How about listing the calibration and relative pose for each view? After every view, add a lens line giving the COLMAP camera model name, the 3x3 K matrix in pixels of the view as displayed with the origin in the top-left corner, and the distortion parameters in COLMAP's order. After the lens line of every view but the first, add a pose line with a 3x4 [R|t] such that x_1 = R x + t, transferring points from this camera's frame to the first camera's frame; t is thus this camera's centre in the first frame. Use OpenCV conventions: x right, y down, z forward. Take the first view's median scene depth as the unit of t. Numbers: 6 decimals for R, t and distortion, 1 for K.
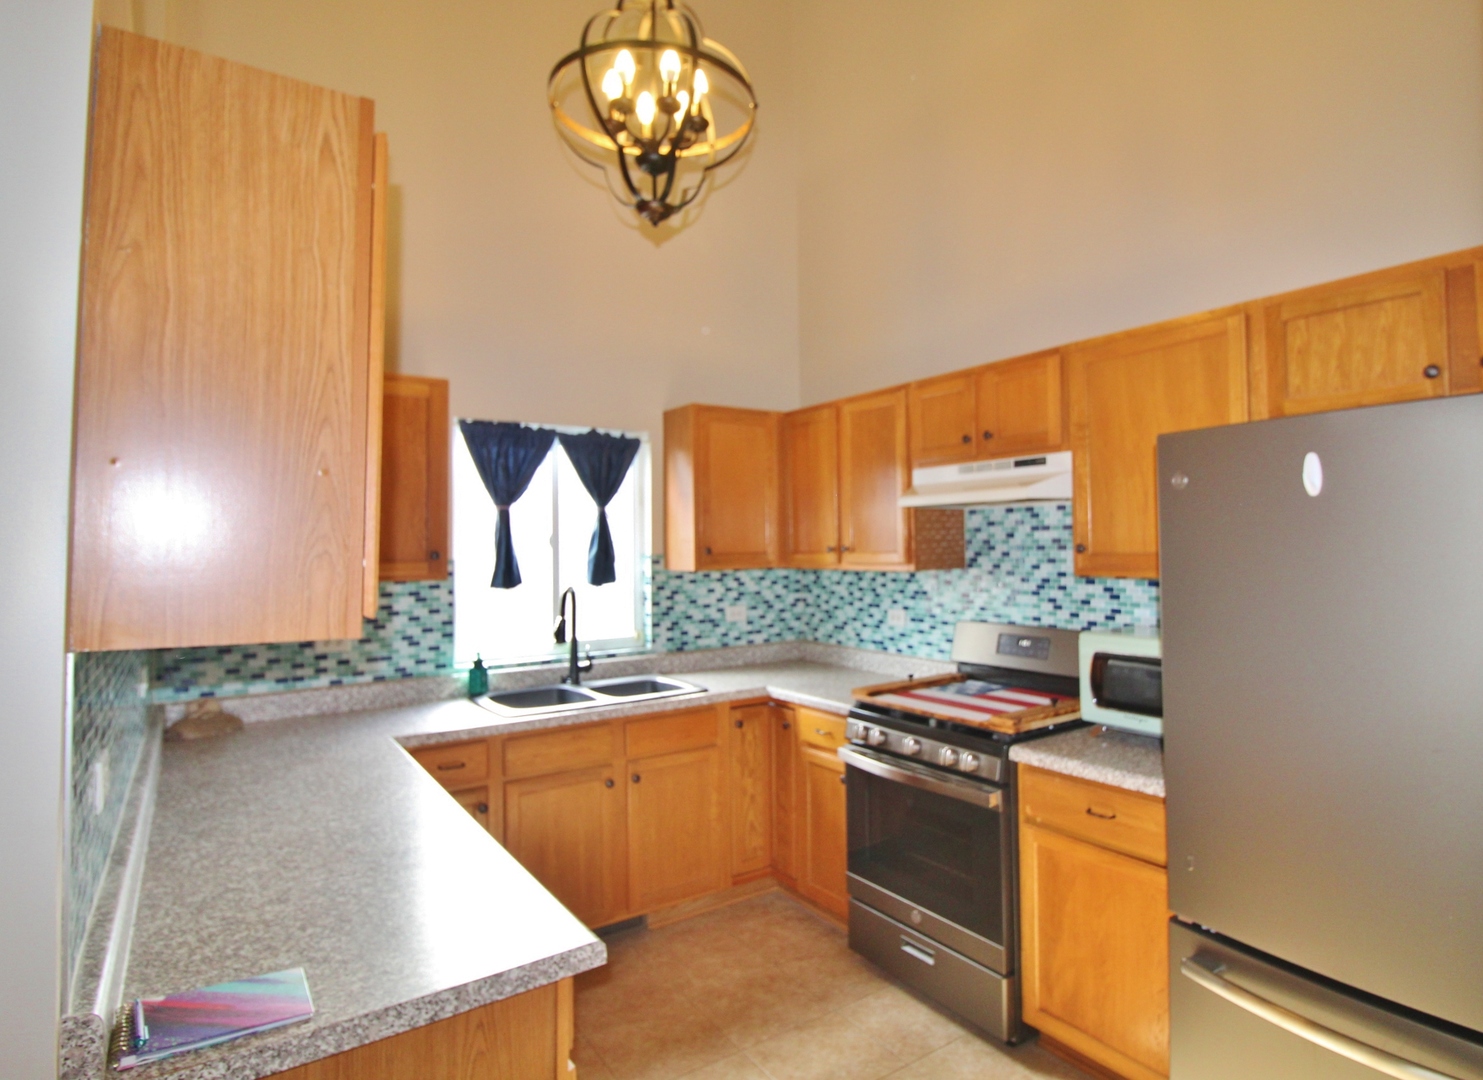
lens RADIAL K [[831.0, 0, 811.8], [0, 831.0, 536.0], [0, 0, 1]] dist [0.005129, -0.012598]
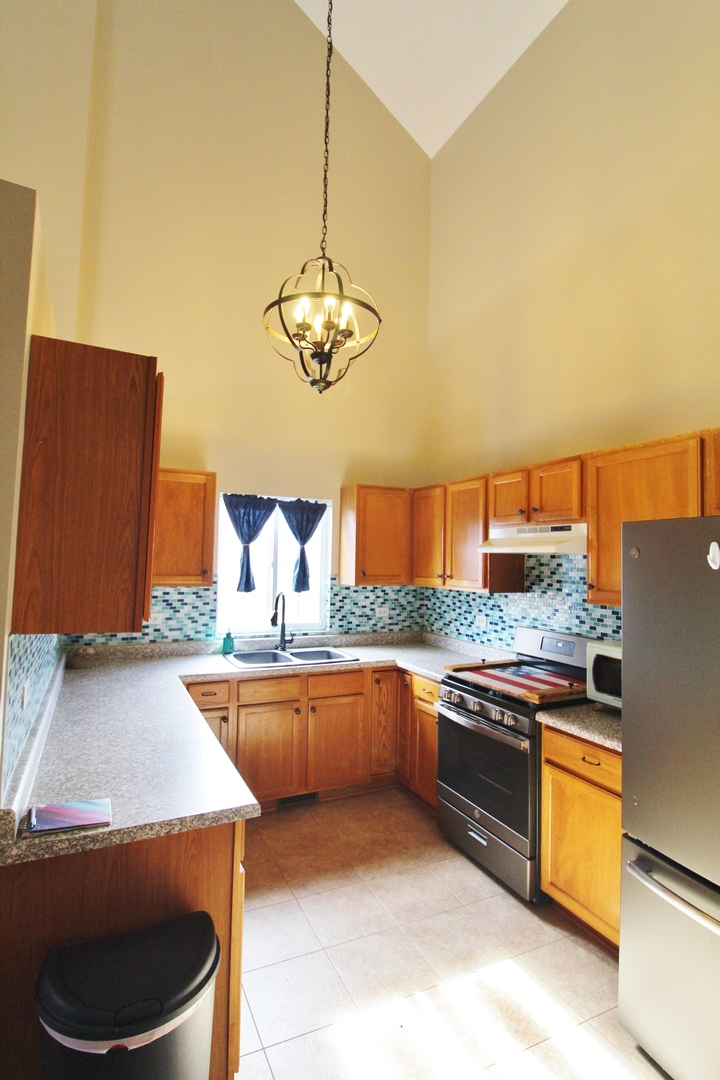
lens RADIAL K [[552.0, 0, 360.0], [0, 552.0, 540.0], [0, 0, 1]] dist [0.002771, -0.008176]
pose [[0.979390, 0.026998, -0.200164, 0.104311], [-0.029503, 0.999519, -0.009540, -0.047378], [0.199810, 0.015249, 0.979716, -0.083872]]
